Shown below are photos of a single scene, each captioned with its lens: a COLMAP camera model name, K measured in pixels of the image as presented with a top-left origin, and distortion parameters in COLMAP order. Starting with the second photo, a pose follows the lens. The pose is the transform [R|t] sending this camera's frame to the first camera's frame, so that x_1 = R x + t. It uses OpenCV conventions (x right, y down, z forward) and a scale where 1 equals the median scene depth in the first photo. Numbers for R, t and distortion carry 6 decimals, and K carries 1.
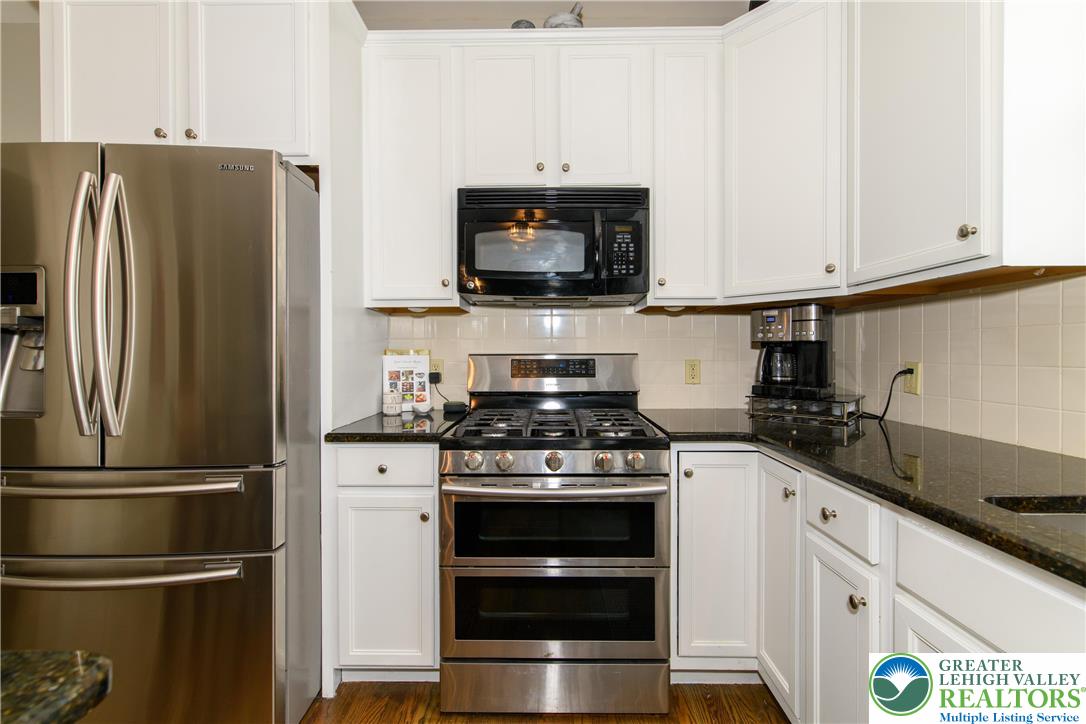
lens RADIAL K [[466.3, 0, 543.7], [0, 466.3, 358.0], [0, 0, 1]] dist [-0.001107, -0.000126]
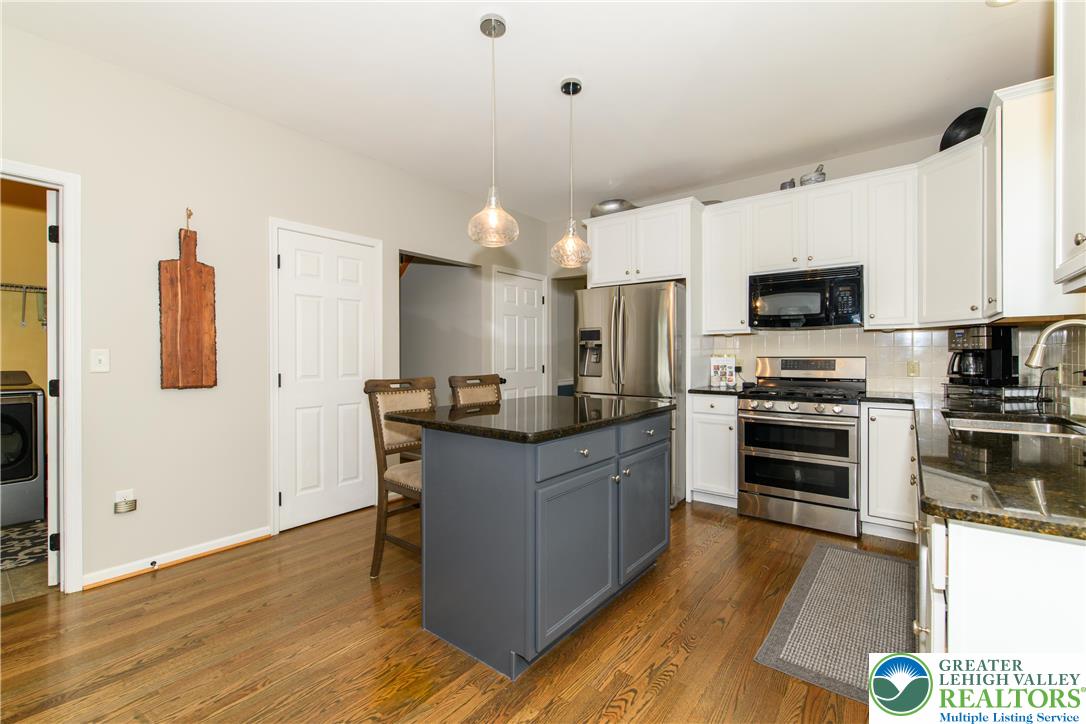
lens RADIAL K [[466.3, 0, 540.6], [0, 466.3, 358.5], [0, 0, 1]] dist [-0.001107, -0.000126]
pose [[0.793569, 0.004259, -0.608465, 0.337777], [-0.004353, 0.999990, 0.001321, 0.000312], [0.608465, 0.001600, 0.793579, -1.187102]]
